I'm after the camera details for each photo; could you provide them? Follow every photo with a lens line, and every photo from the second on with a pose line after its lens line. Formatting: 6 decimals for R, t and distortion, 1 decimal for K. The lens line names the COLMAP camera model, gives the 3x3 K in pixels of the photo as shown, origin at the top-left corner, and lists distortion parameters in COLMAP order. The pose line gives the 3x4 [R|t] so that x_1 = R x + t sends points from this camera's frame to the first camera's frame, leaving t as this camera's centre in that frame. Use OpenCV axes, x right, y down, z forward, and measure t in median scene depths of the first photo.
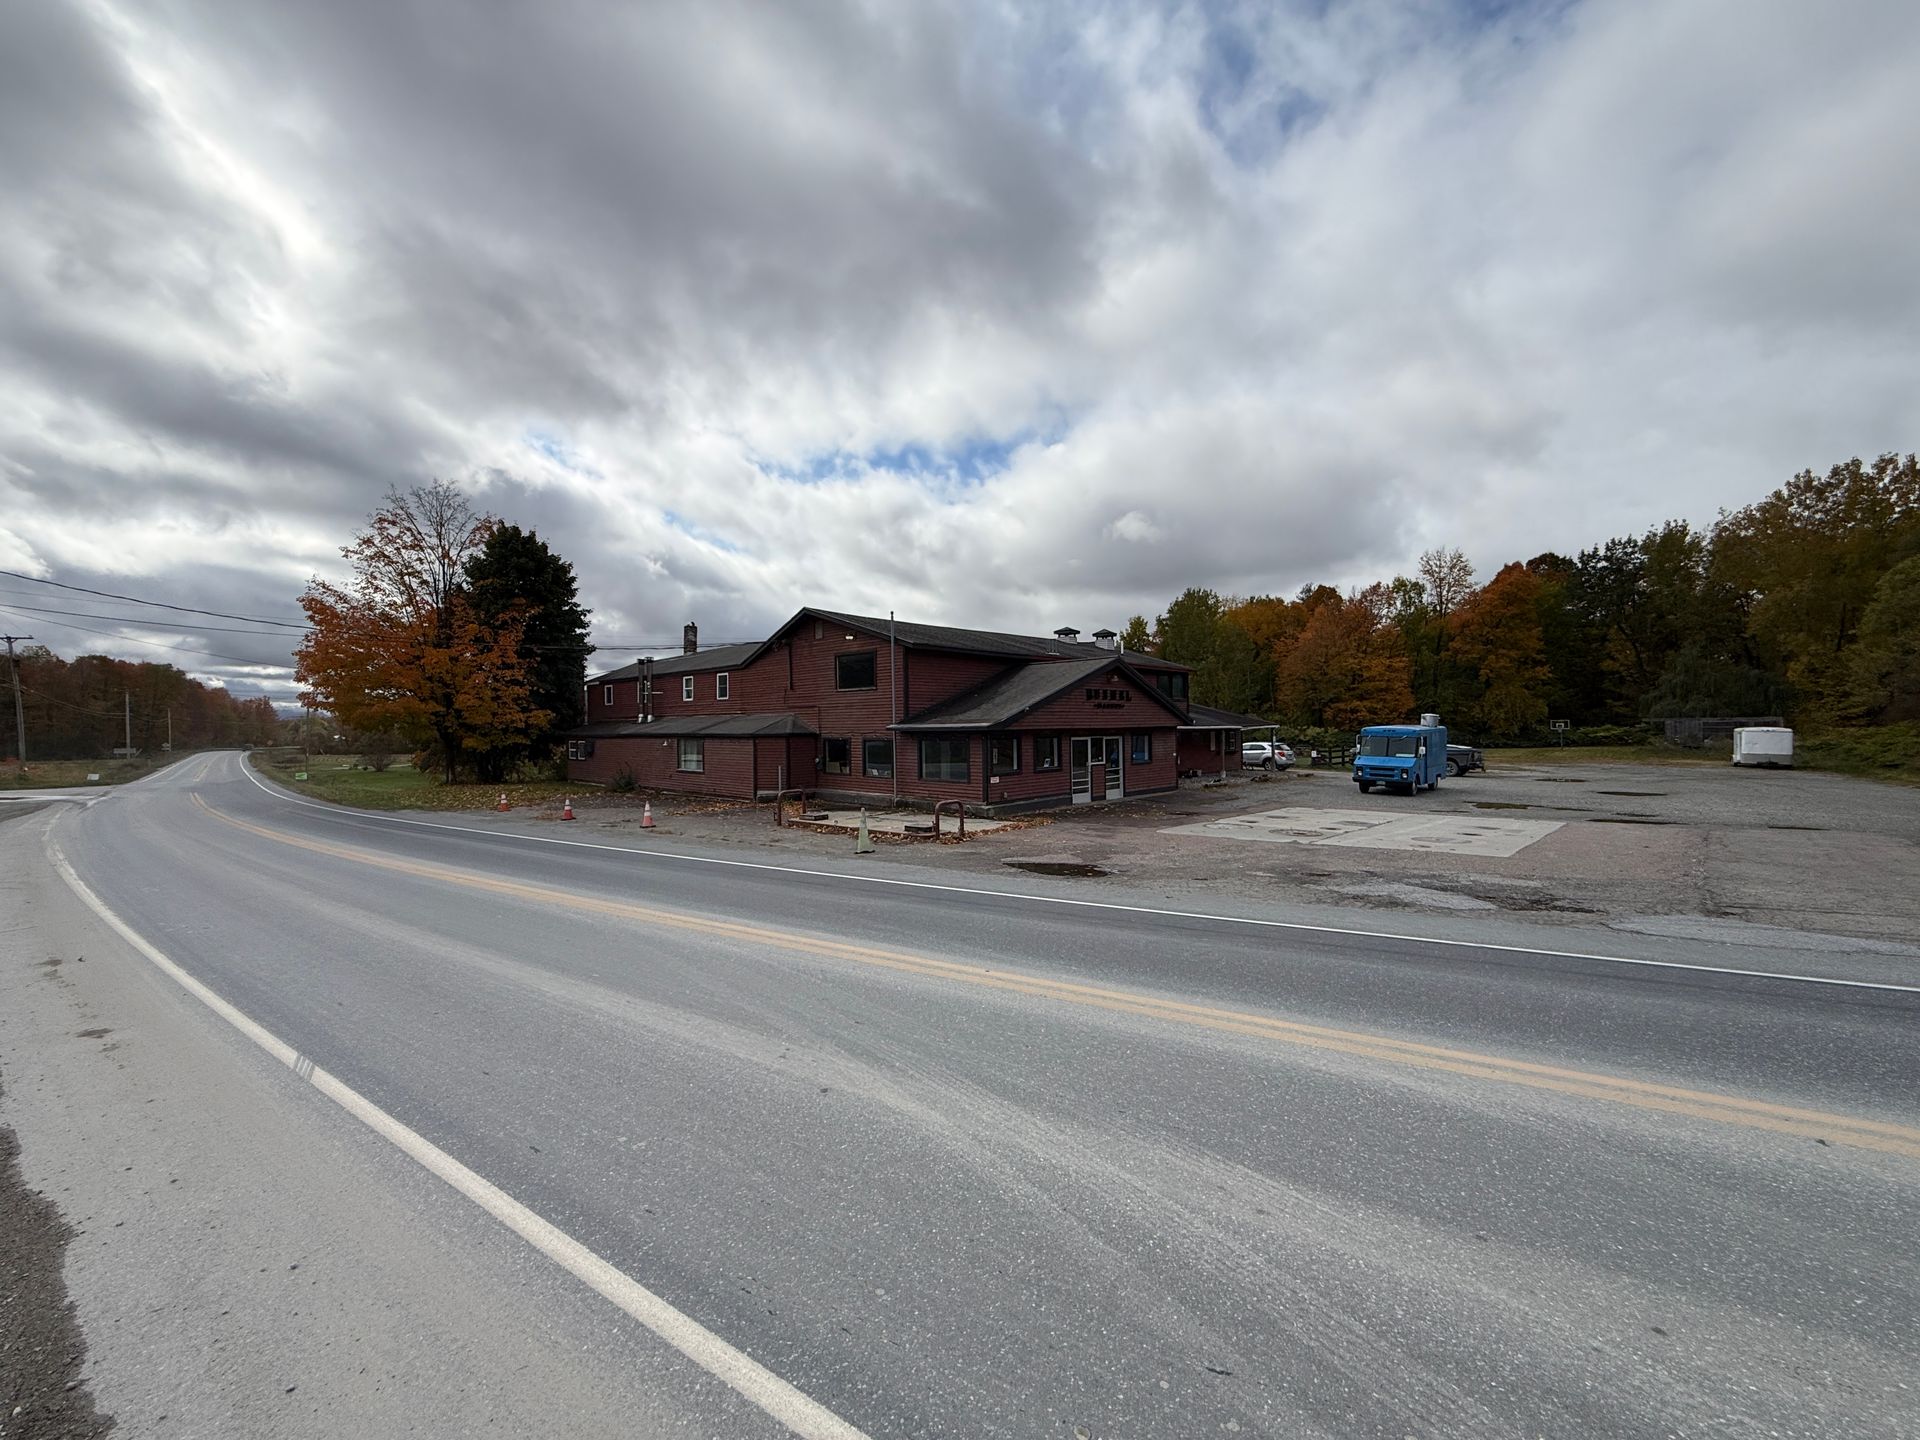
lens RADIAL K [[765.8, 0, 954.7], [0, 765.8, 722.3], [0, 0, 1]] dist [0.001920, -0.000216]
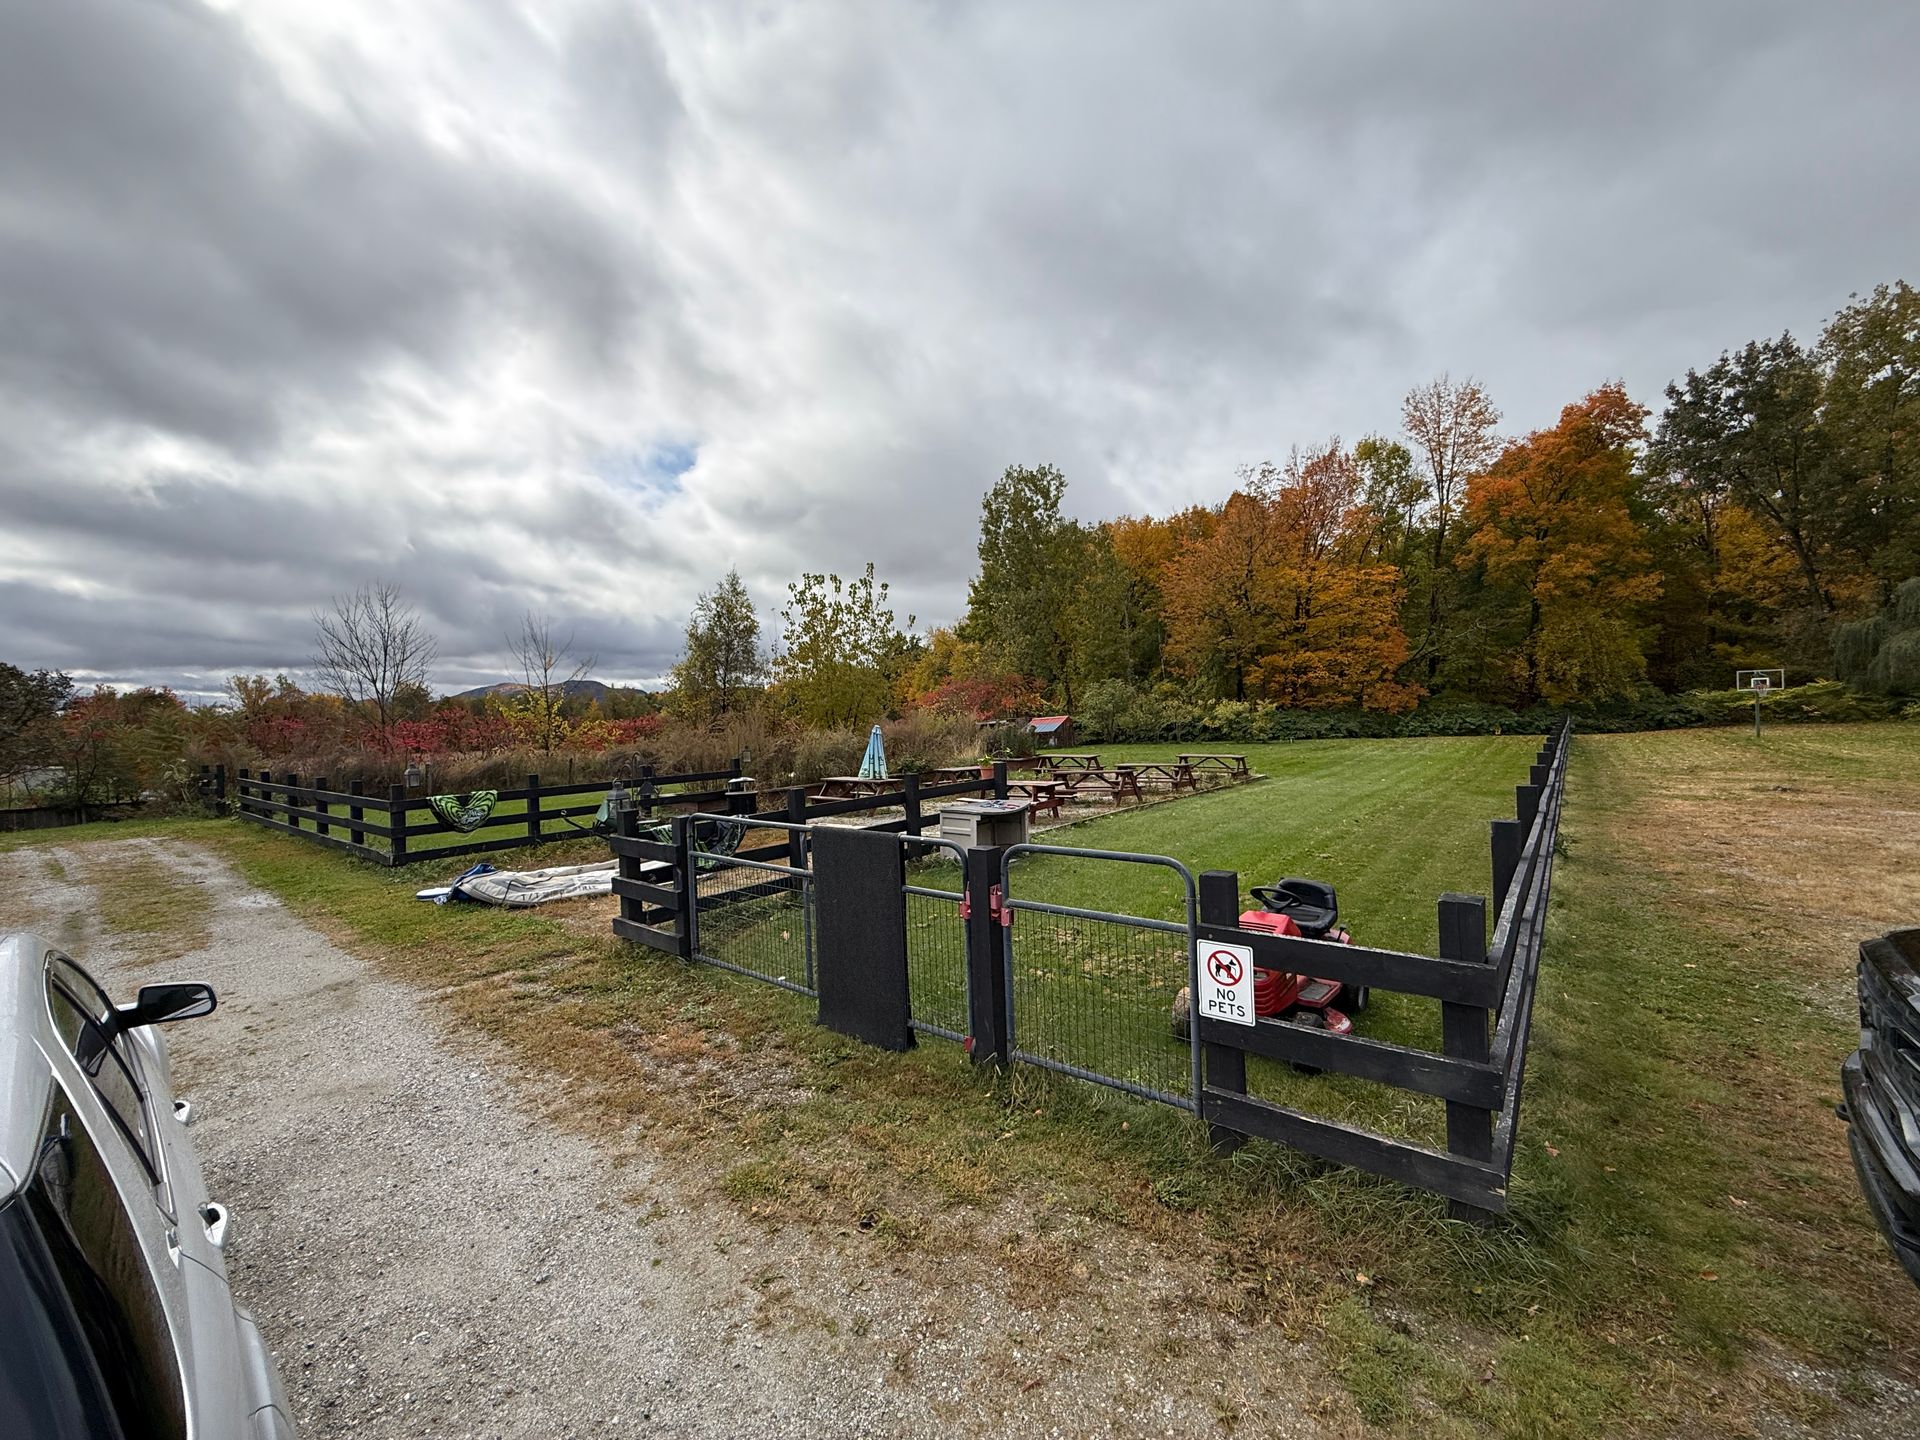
lens RADIAL K [[765.8, 0, 954.7], [0, 765.8, 722.3], [0, 0, 1]] dist [0.001920, -0.000216]
pose [[0.995255, -0.023997, 0.094294, 0.716472], [0.022641, 0.999625, 0.015428, 0.025076], [-0.094629, -0.013220, 0.995425, 1.528606]]
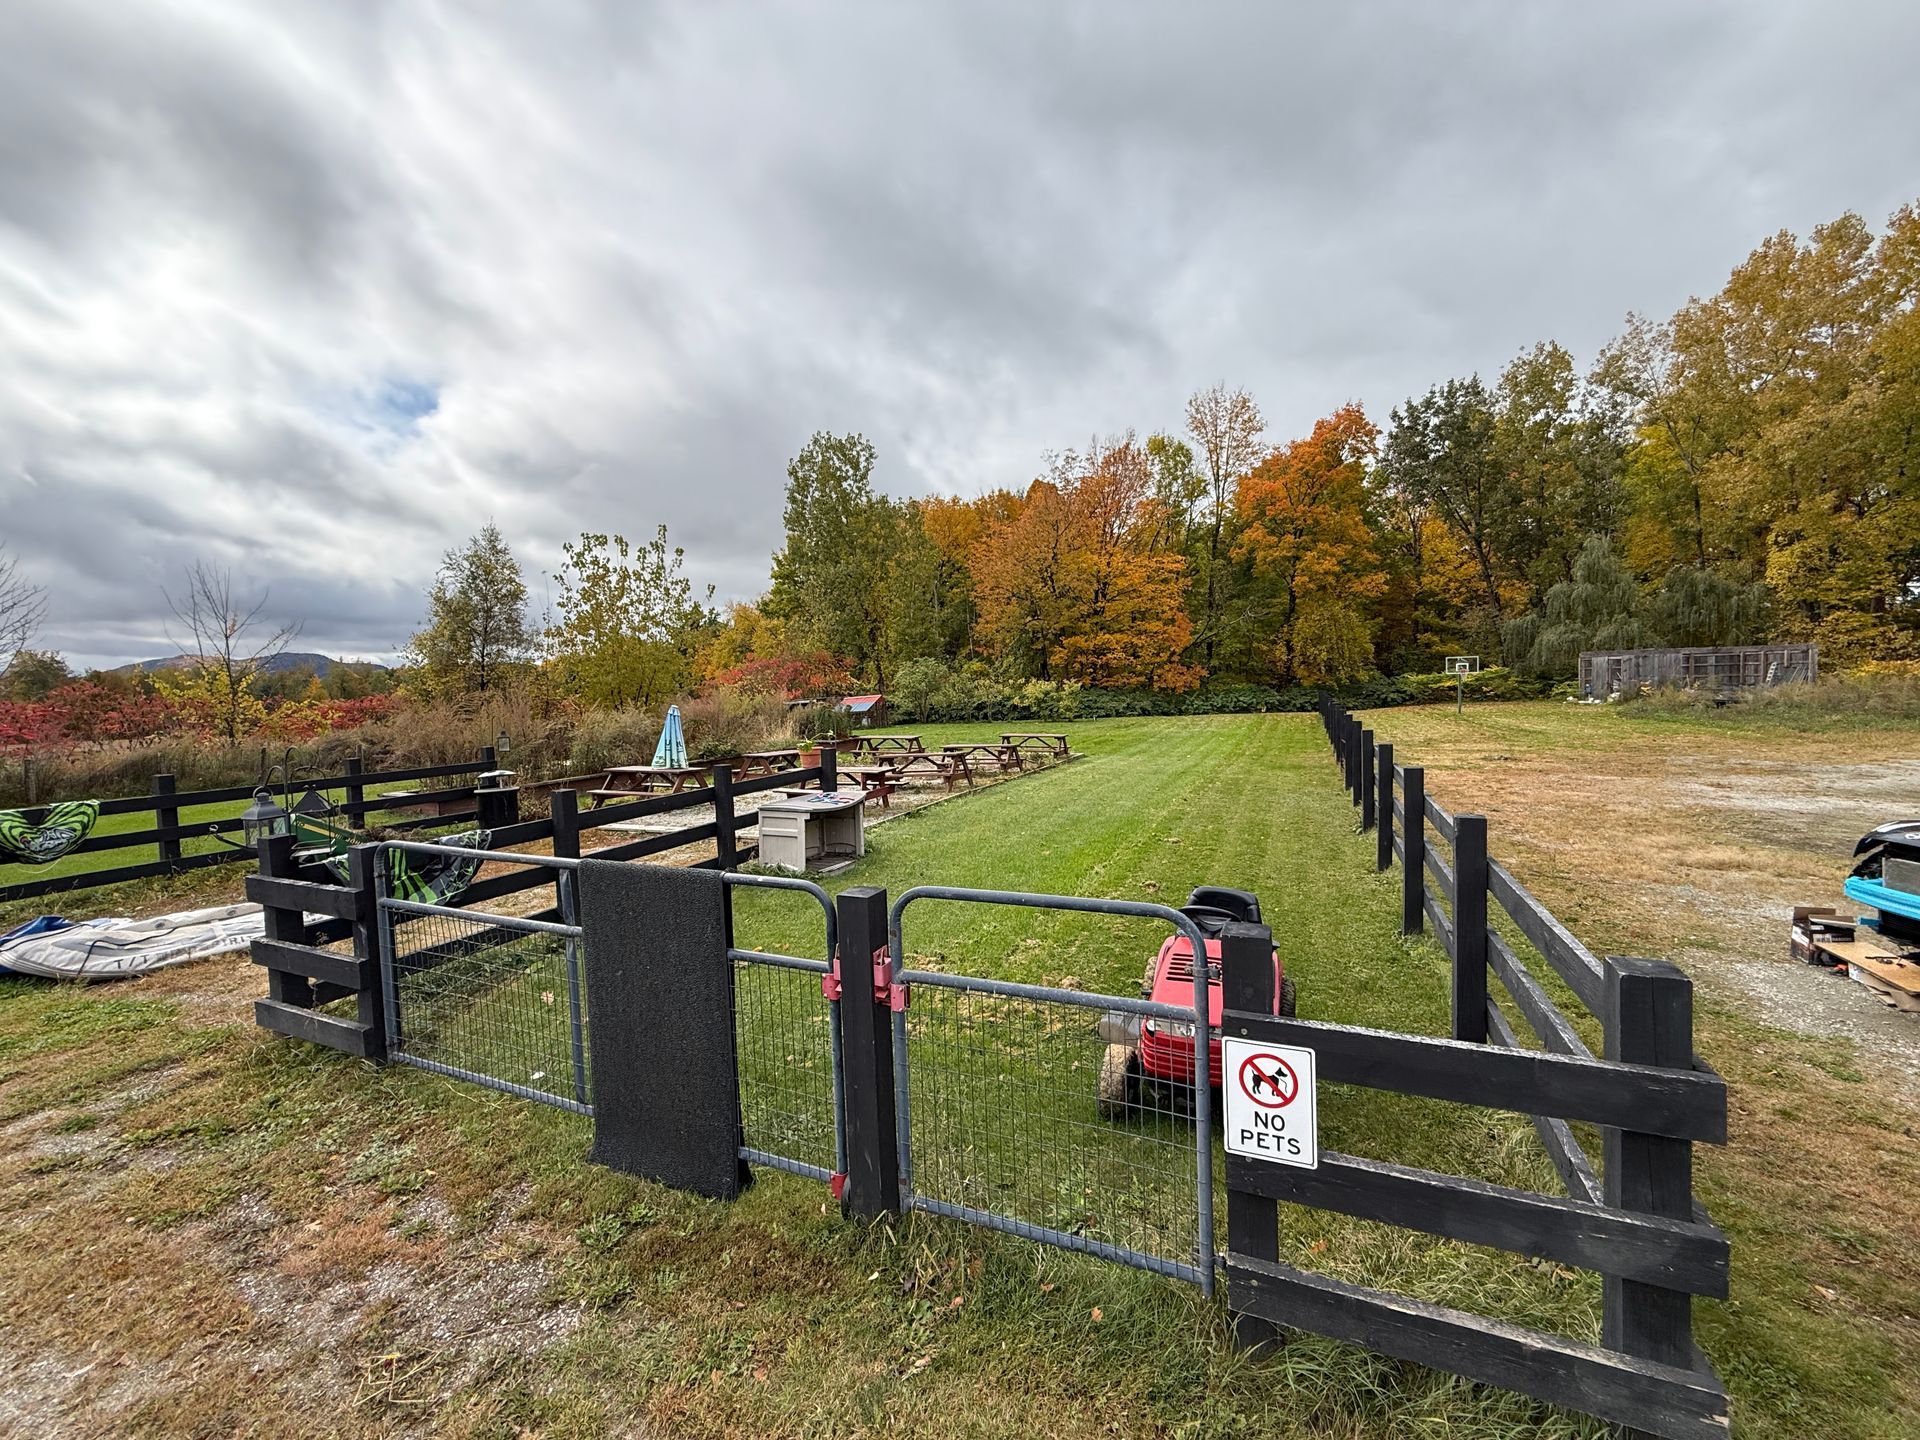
lens RADIAL K [[765.8, 0, 954.7], [0, 765.8, 722.3], [0, 0, 1]] dist [0.001920, -0.000216]
pose [[0.939869, -0.034608, 0.339778, 0.714286], [0.019606, 0.998679, 0.047490, 0.026008], [-0.340973, -0.037973, 0.939306, 1.582920]]
